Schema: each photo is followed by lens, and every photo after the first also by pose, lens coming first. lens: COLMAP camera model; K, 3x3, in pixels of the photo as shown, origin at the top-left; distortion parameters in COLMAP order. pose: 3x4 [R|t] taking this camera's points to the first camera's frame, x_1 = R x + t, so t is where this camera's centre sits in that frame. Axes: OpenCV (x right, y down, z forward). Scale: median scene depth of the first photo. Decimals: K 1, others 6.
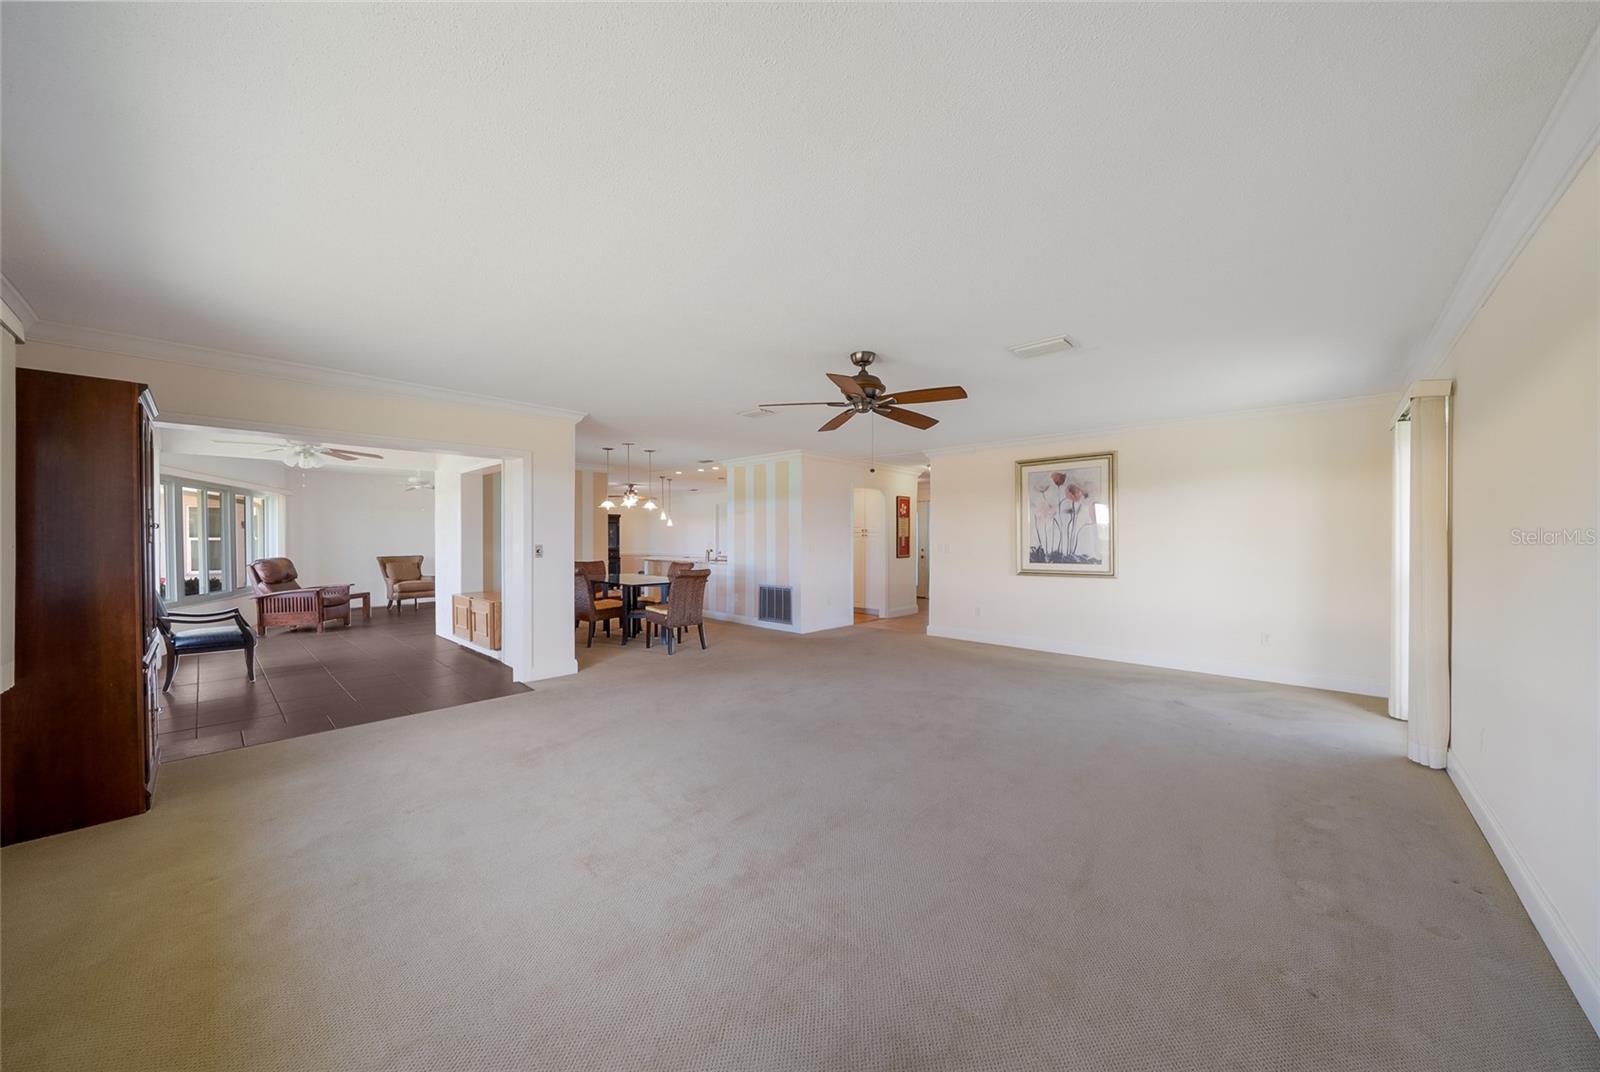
lens RADIAL K [[558.8, 0, 800.0], [0, 558.8, 536.0], [0, 0, 1]] dist [-0.000616, -0.000021]
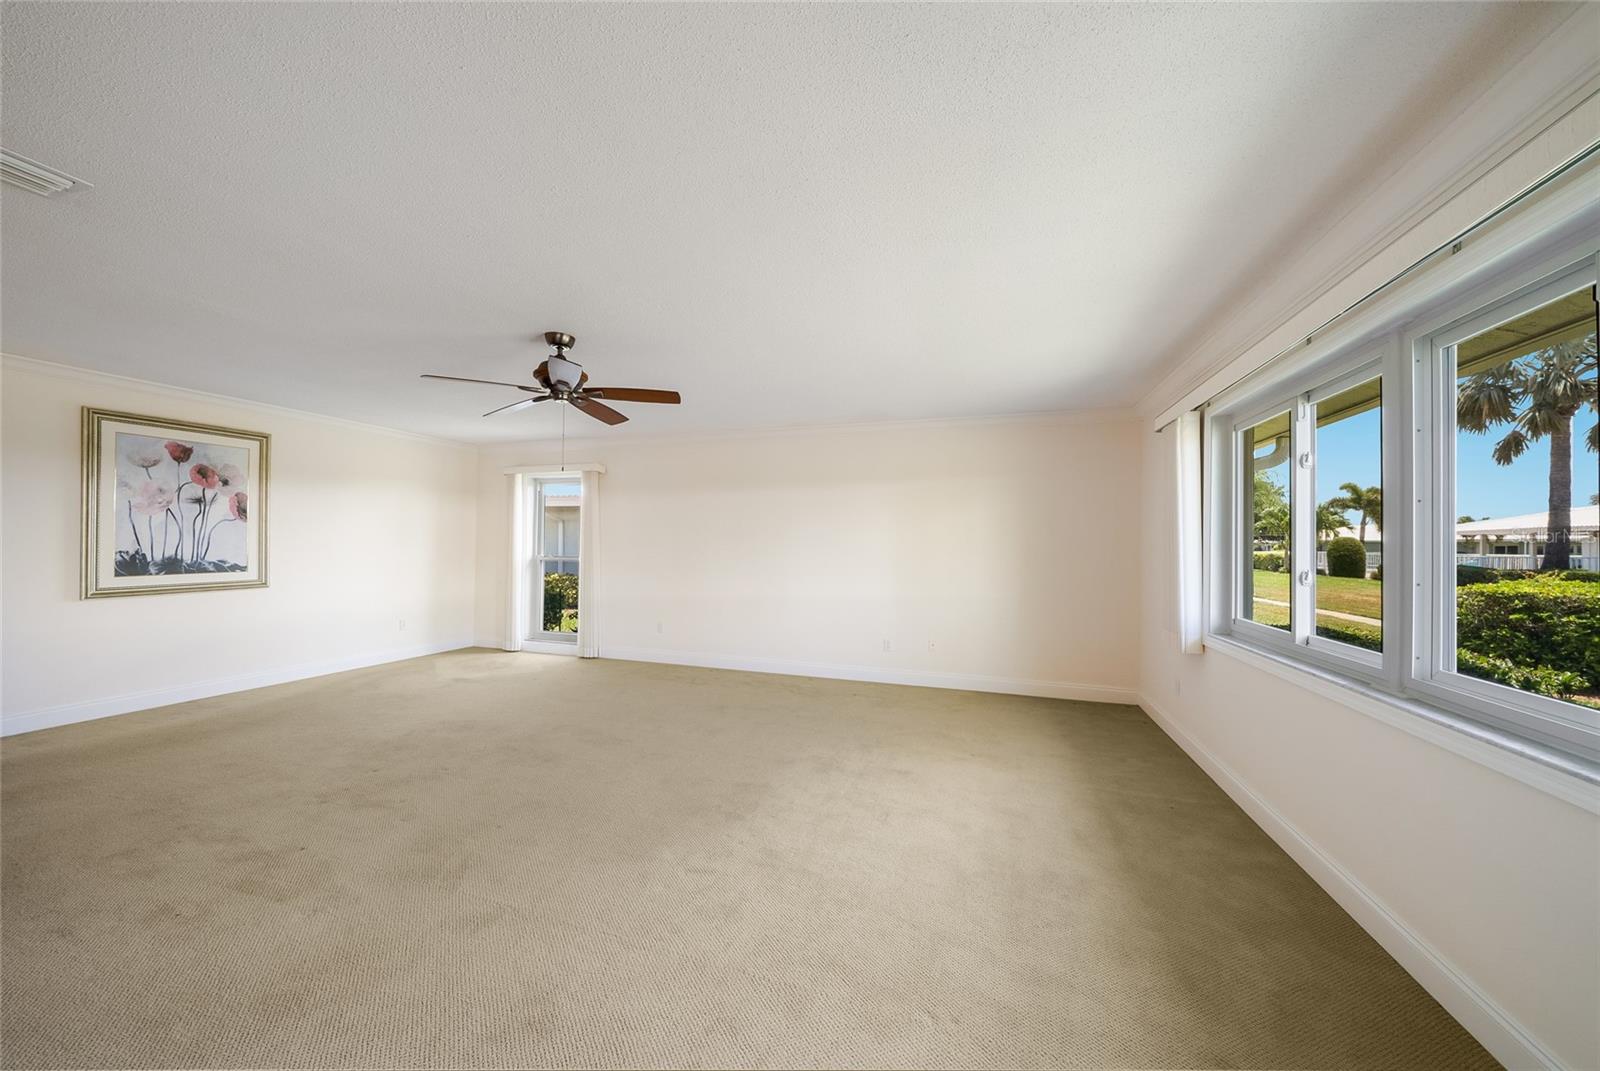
lens RADIAL K [[550.3, 0, 804.5], [0, 550.3, 536.3], [0, 0, 1]] dist [-0.001094, -0.000119]
pose [[-0.429827, 0.007020, 0.902884, -0.489994], [-0.015251, 0.999771, -0.015034, 0.000116], [-0.902782, -0.020232, -0.429622, 0.593330]]
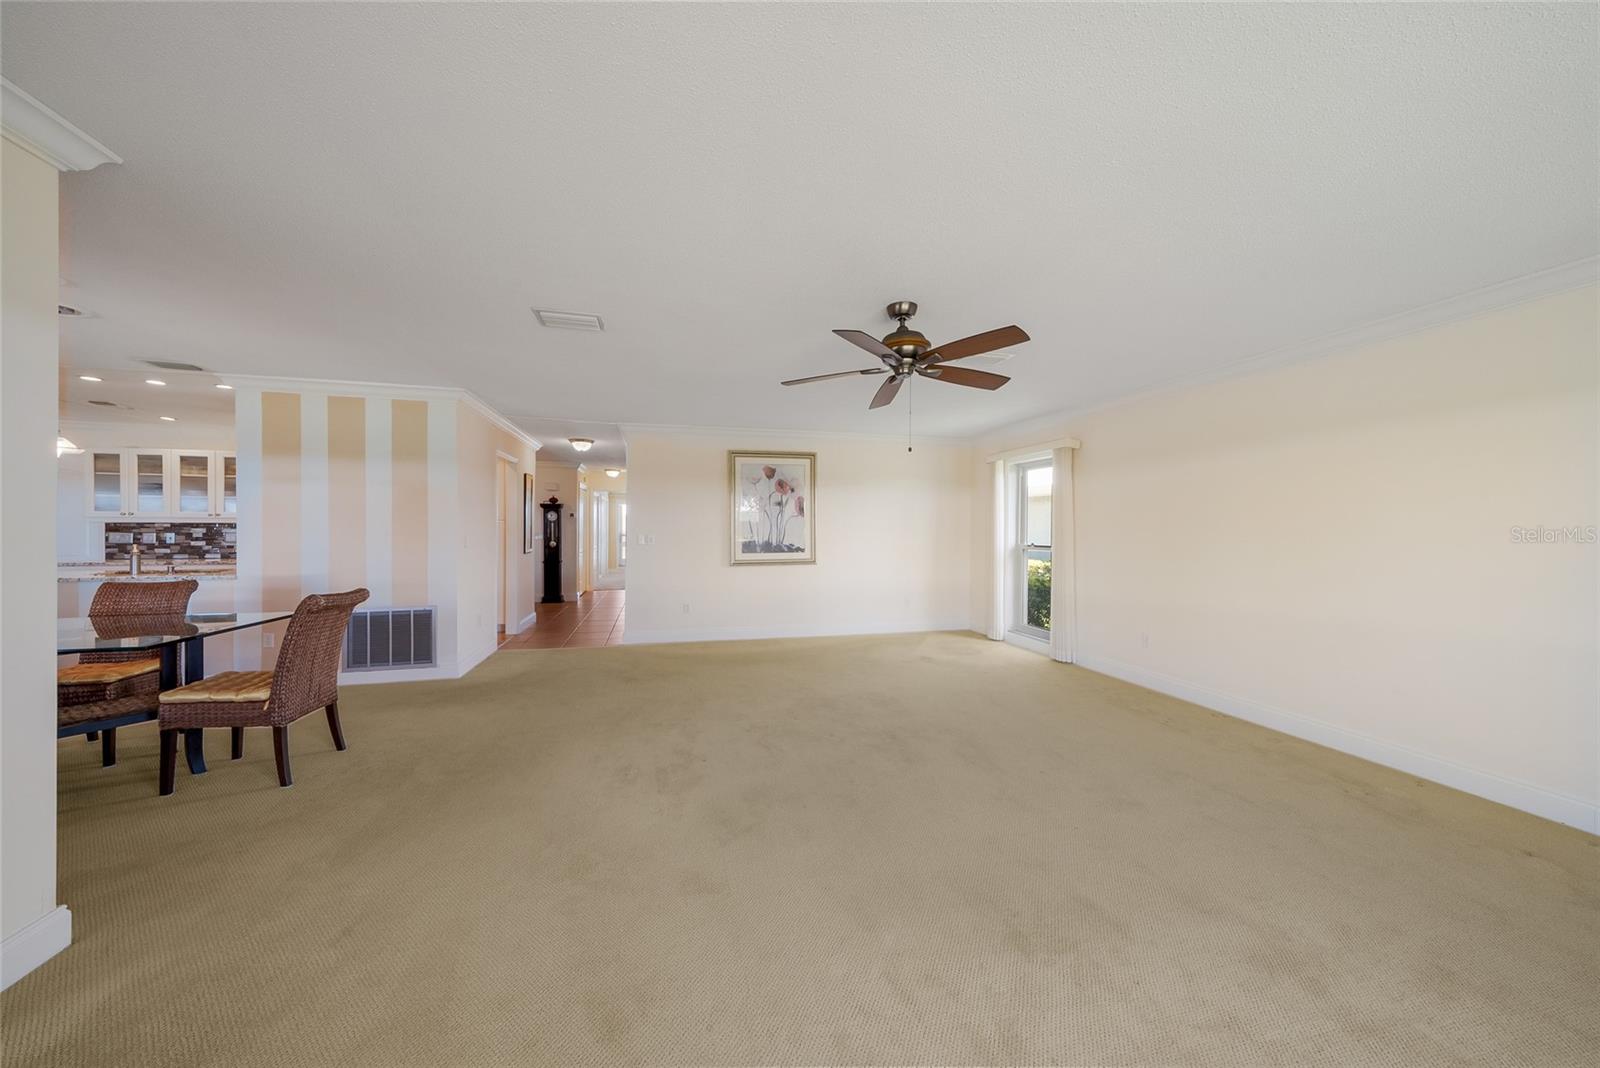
lens RADIAL K [[545.4, 0, 797.6], [0, 545.4, 530.8], [0, 0, 1]] dist [0.000388, 0.000097]
pose [[0.537529, -0.001752, 0.843243, -0.376477], [-0.006505, 0.999959, 0.006224, 0.000567], [-0.843220, -0.008831, 0.537496, 0.404901]]
